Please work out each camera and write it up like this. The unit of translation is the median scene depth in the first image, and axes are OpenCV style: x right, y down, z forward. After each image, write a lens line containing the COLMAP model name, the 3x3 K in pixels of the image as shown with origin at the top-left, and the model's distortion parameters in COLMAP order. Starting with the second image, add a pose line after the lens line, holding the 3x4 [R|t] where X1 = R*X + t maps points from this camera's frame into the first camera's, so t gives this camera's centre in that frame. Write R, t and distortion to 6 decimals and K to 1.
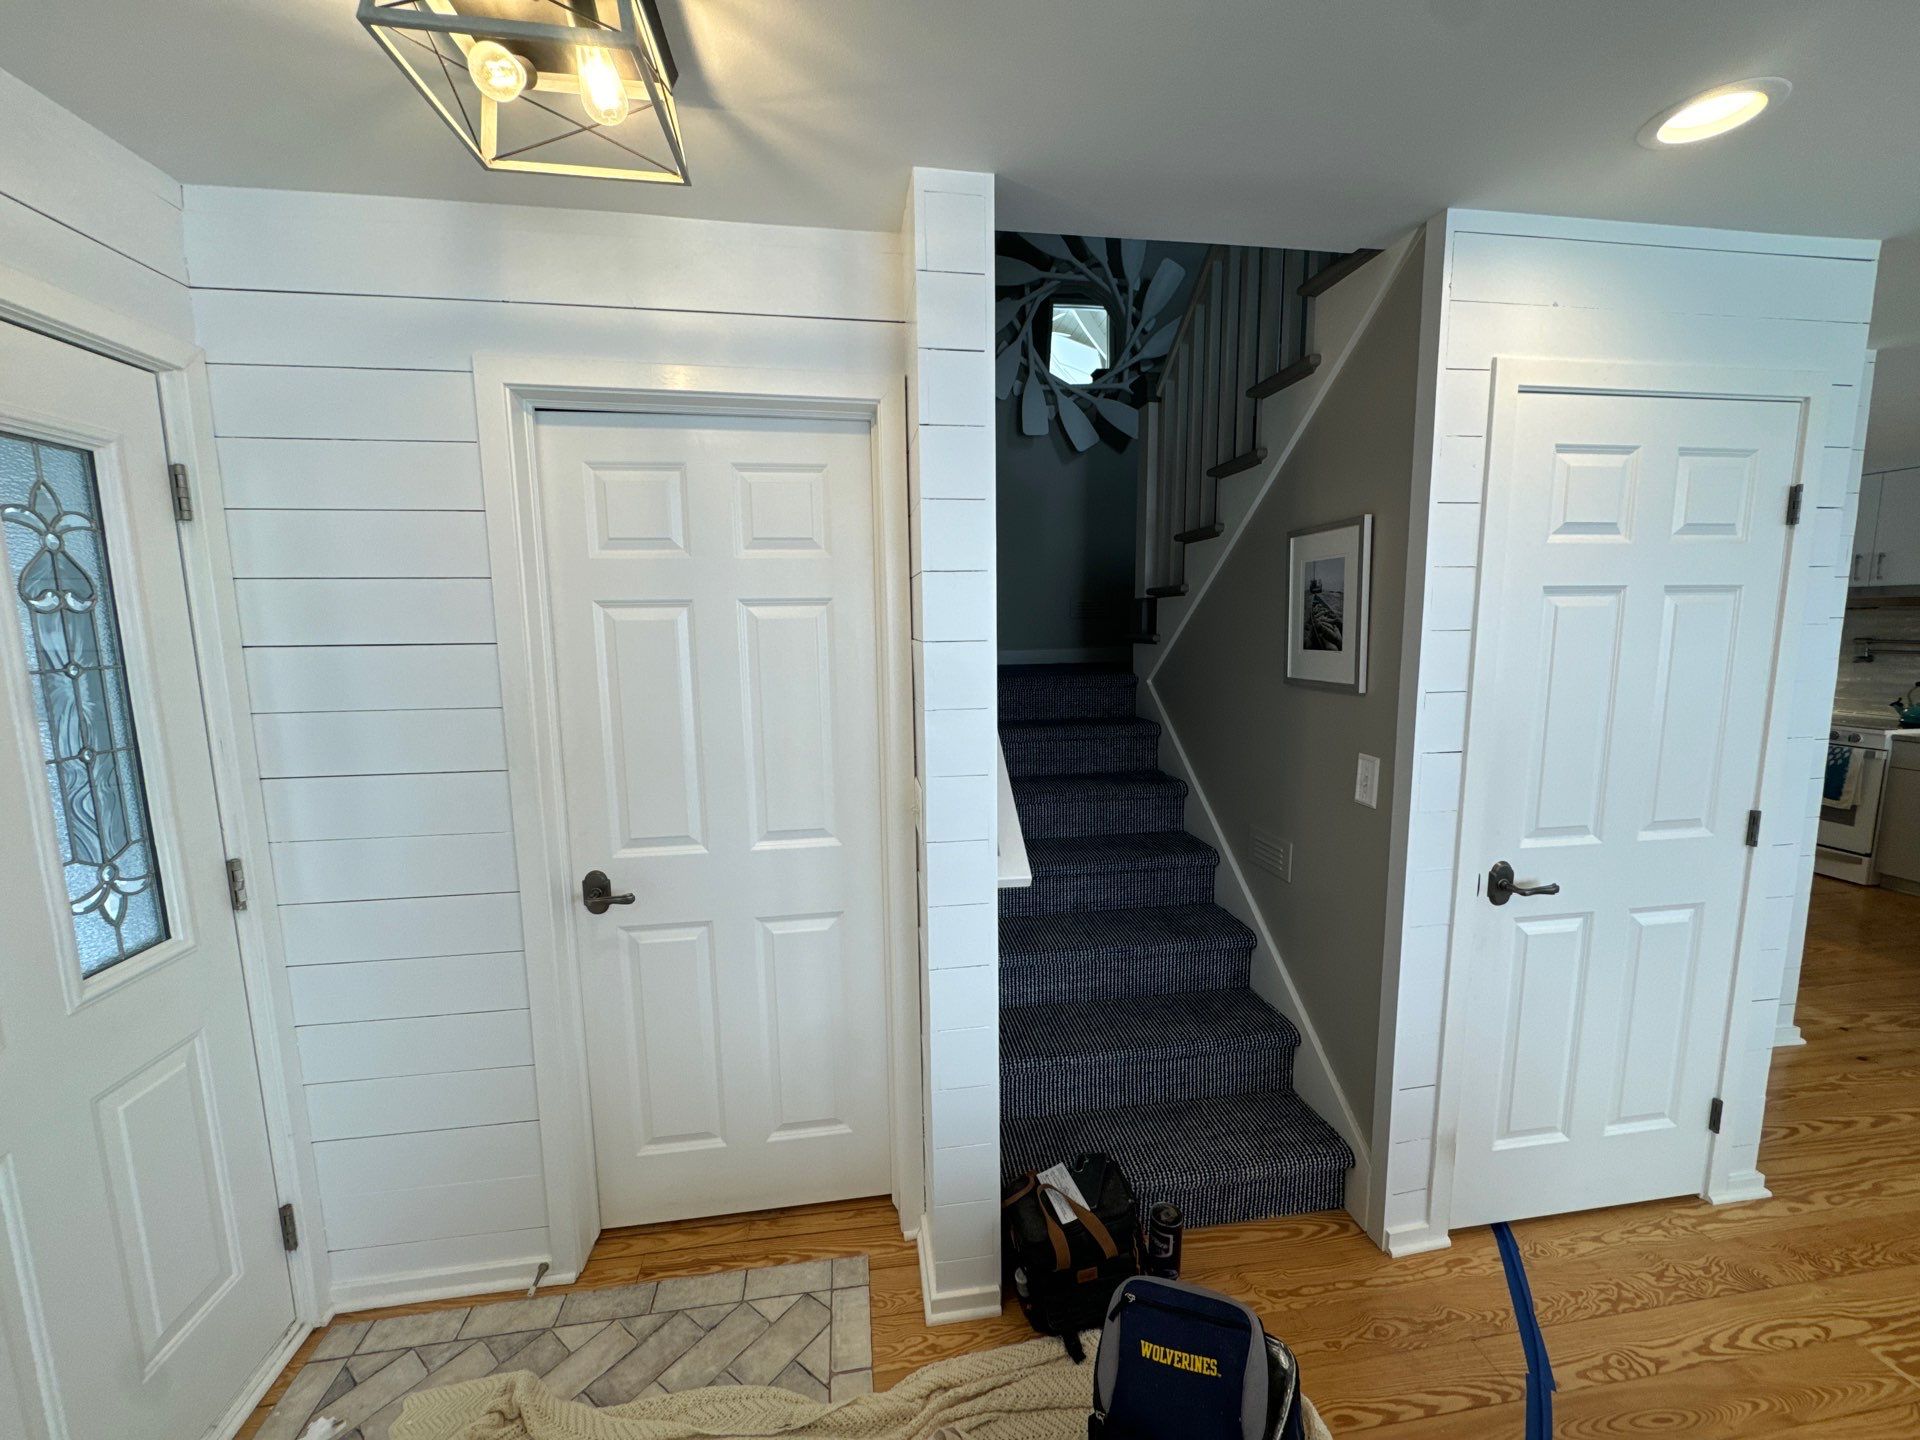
lens RADIAL K [[759.8, 0, 958.2], [0, 759.8, 720.1], [0, 0, 1]] dist [-0.003958, 0.000697]
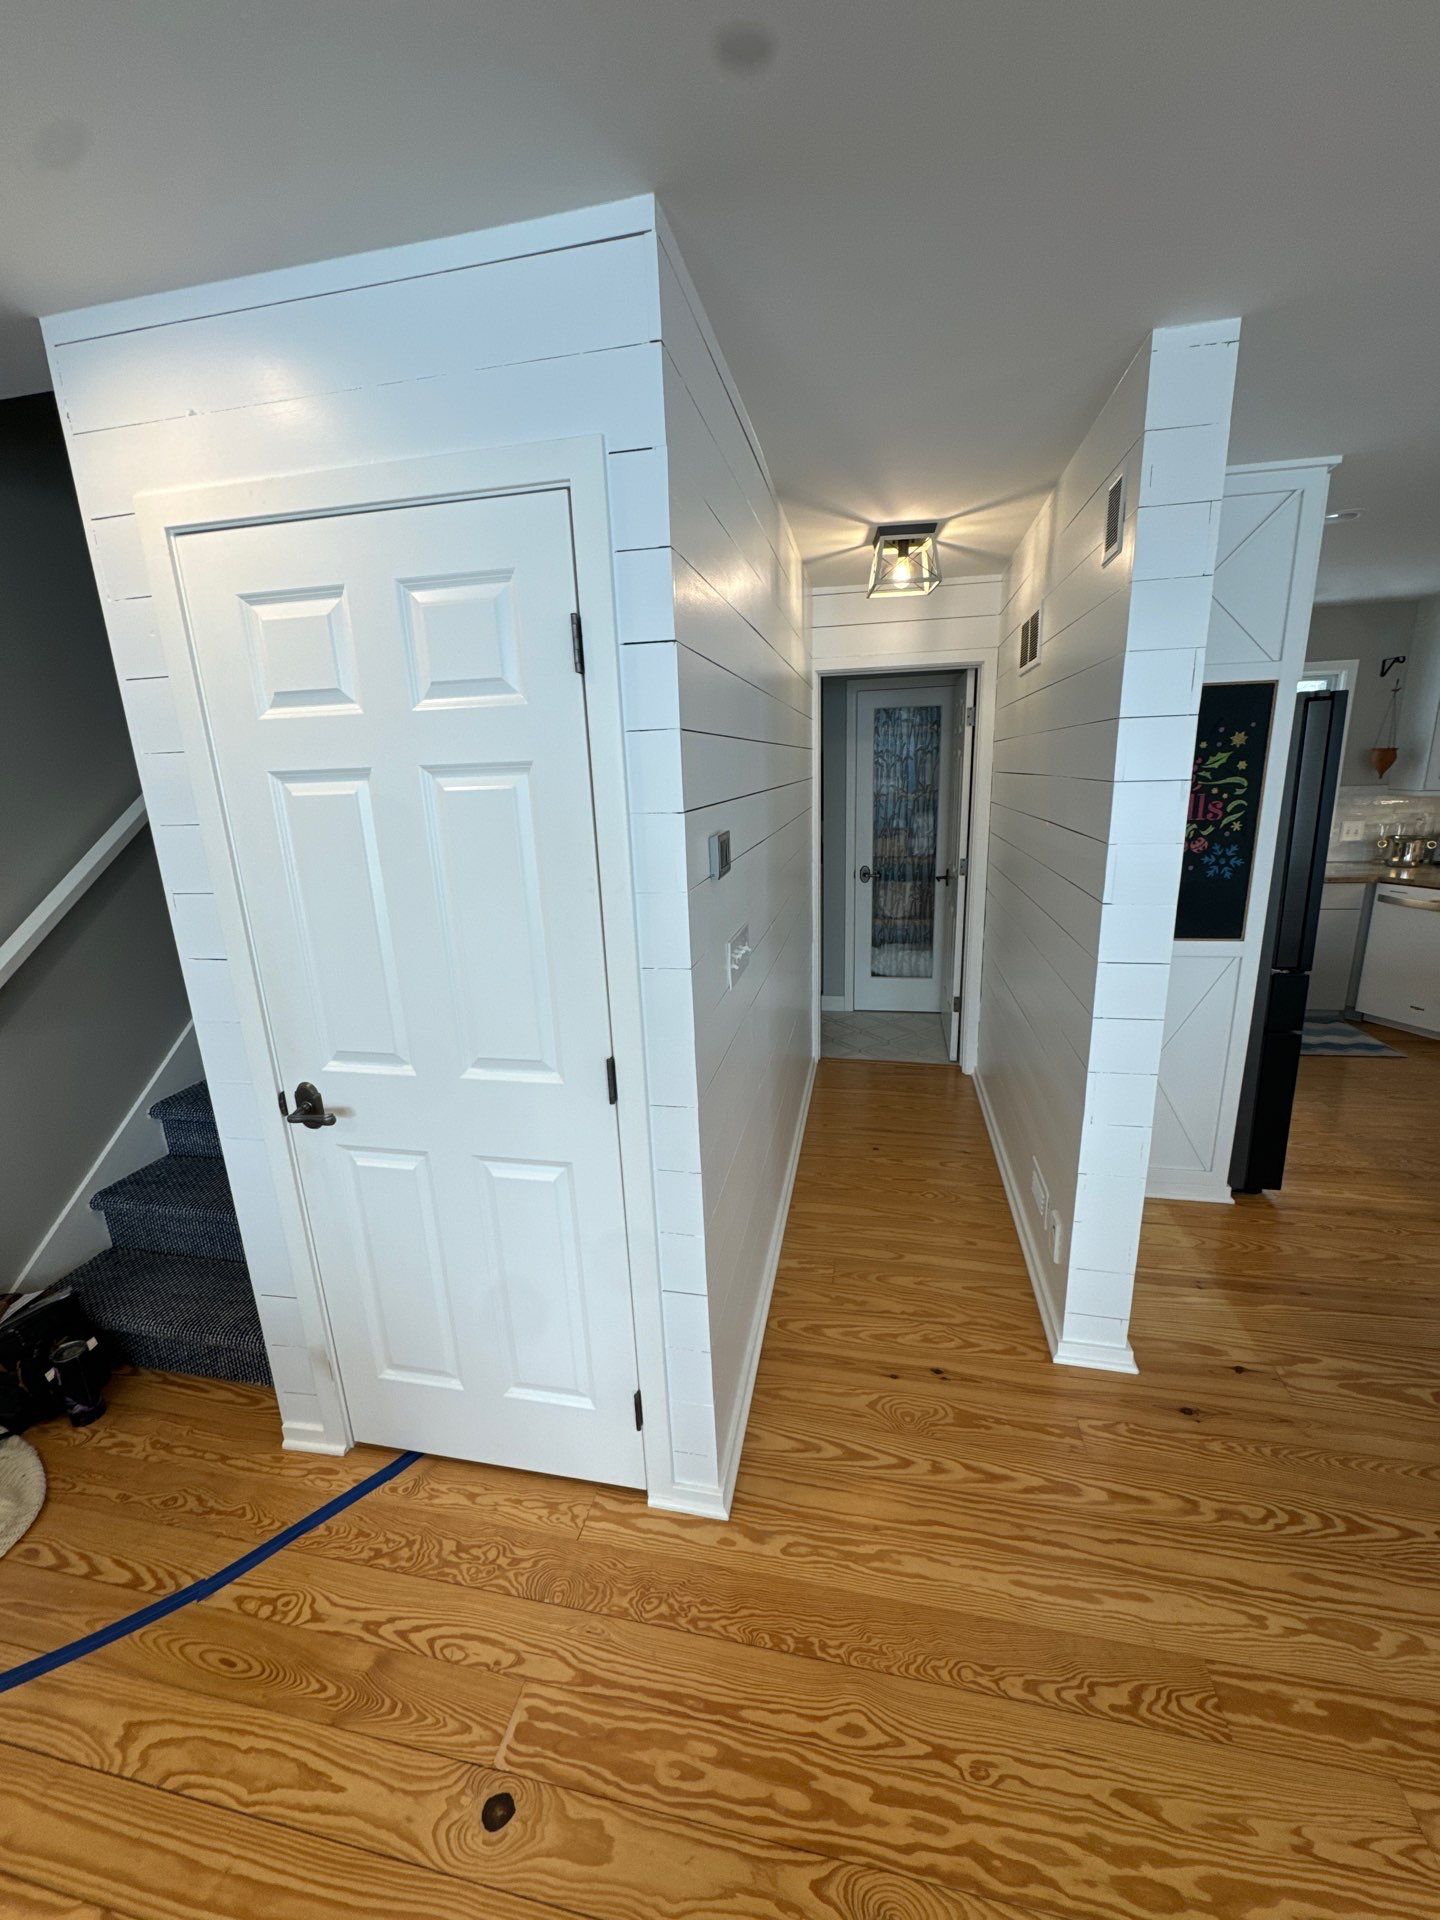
lens RADIAL K [[759.8, 0, 721.4], [0, 759.8, 959.1], [0, 0, 1]] dist [-0.003958, 0.000697]
pose [[0.938748, 0.066098, -0.338206, 1.455989], [-0.021113, 0.990621, 0.134999, -0.089578], [0.343957, -0.119589, 0.931339, 0.344194]]
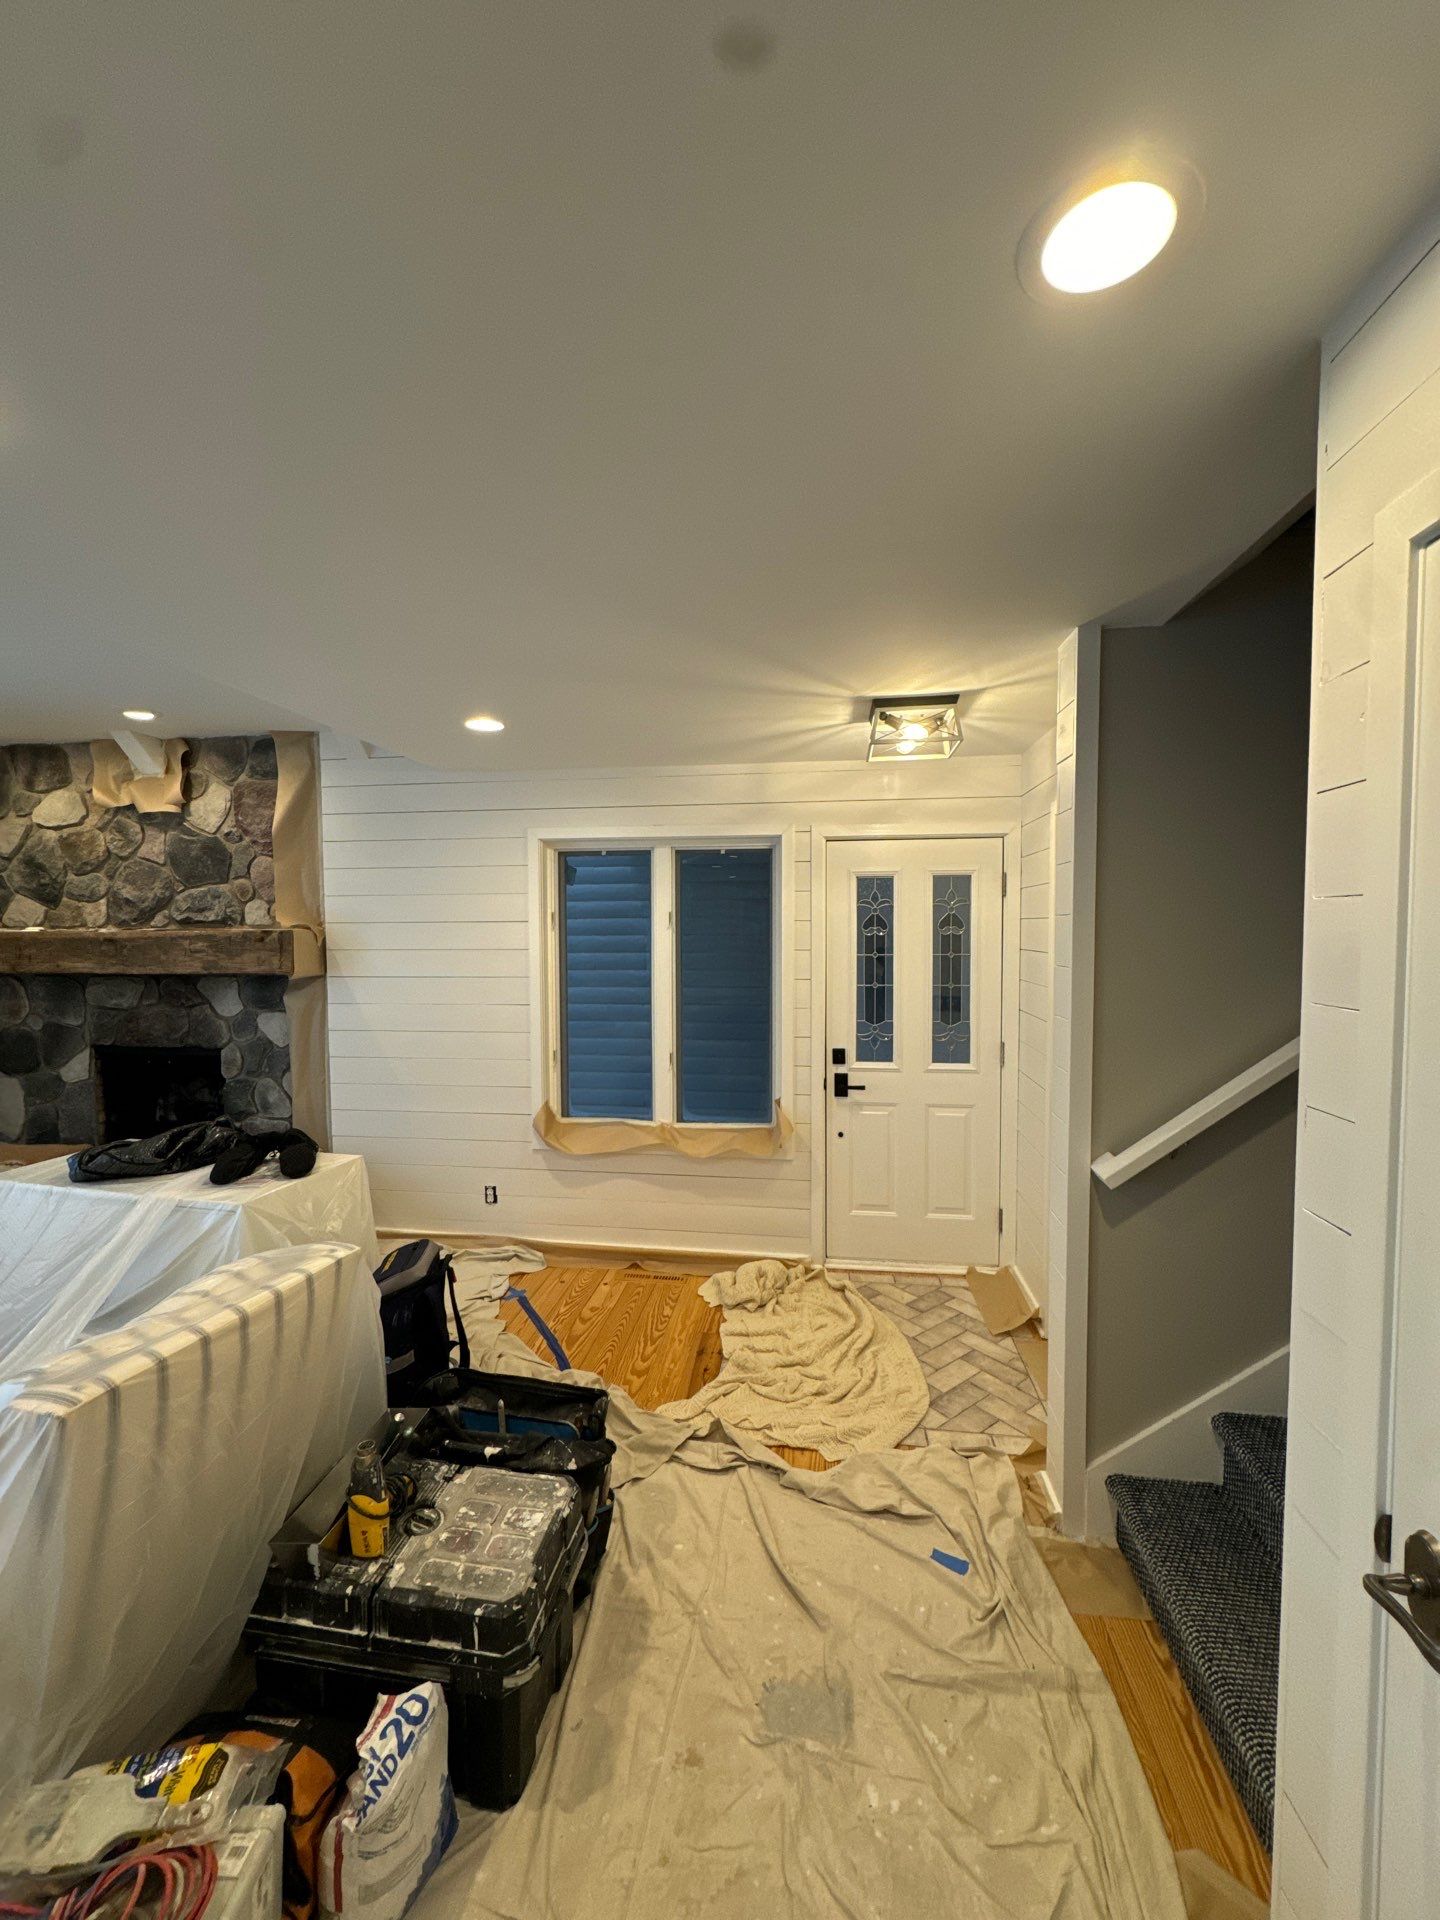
lens RADIAL K [[759.8, 0, 719.3], [0, 759.8, 960.1], [0, 0, 1]] dist [-0.003958, 0.000697]
pose [[-0.282563, 0.054476, -0.957701, 1.225437], [-0.119738, 0.988575, 0.091560, -0.139910], [0.951746, 0.140545, -0.272812, 0.663421]]
